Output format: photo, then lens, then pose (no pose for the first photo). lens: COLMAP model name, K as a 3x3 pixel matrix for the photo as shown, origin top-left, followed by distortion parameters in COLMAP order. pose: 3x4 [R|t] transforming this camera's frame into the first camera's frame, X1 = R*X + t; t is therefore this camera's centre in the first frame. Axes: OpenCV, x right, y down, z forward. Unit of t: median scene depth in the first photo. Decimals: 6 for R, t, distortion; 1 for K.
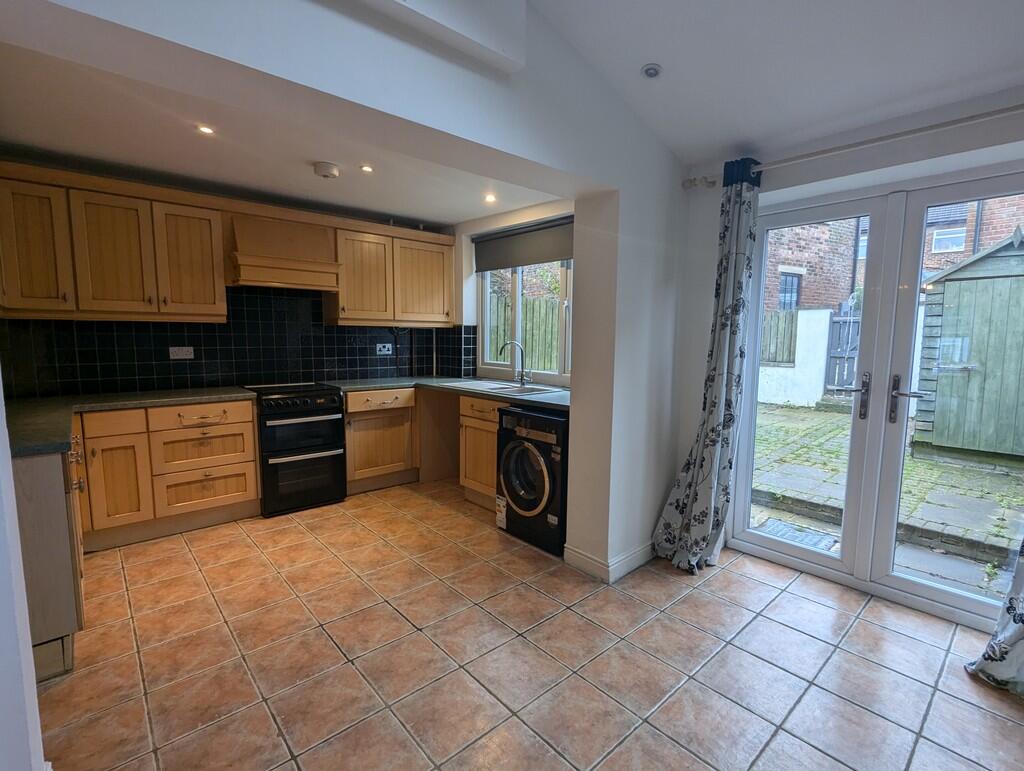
lens RADIAL K [[485.0, 0, 513.7], [0, 485.0, 387.5], [0, 0, 1]] dist [-0.002465, 0.000394]
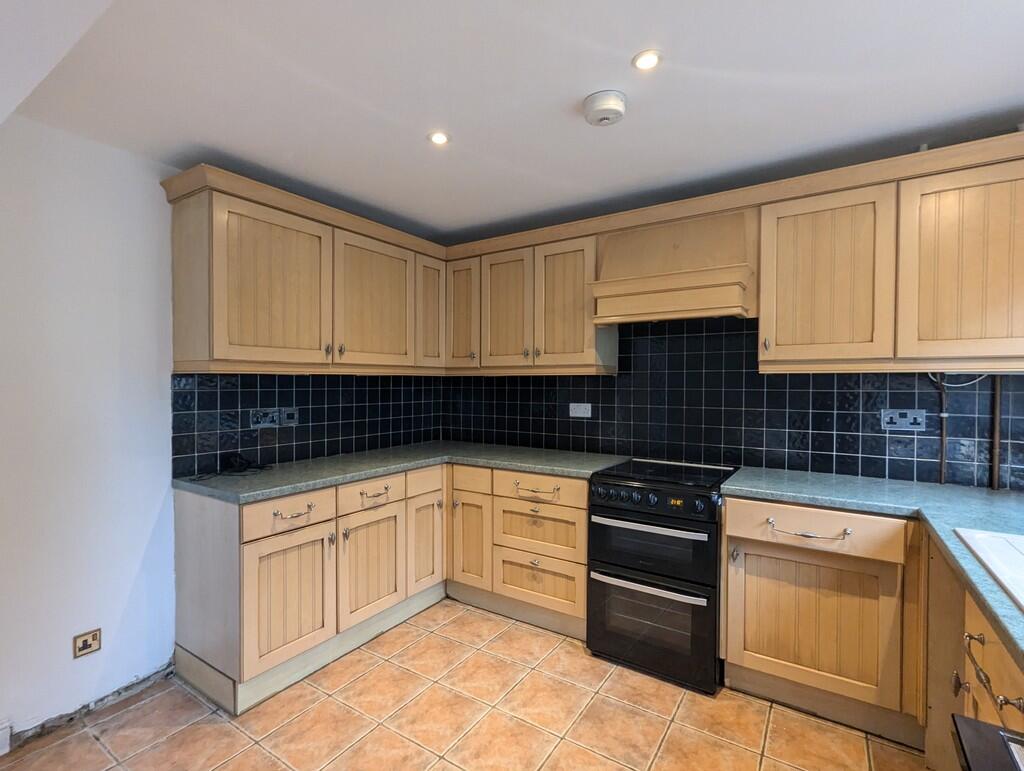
lens RADIAL K [[485.0, 0, 512.6], [0, 485.0, 388.1], [0, 0, 1]] dist [-0.002465, 0.000394]
pose [[0.261265, 0.003079, -0.965262, 0.129474], [-0.103720, 0.994295, -0.024902, -0.081489], [0.959679, 0.106624, 0.260093, 0.695619]]
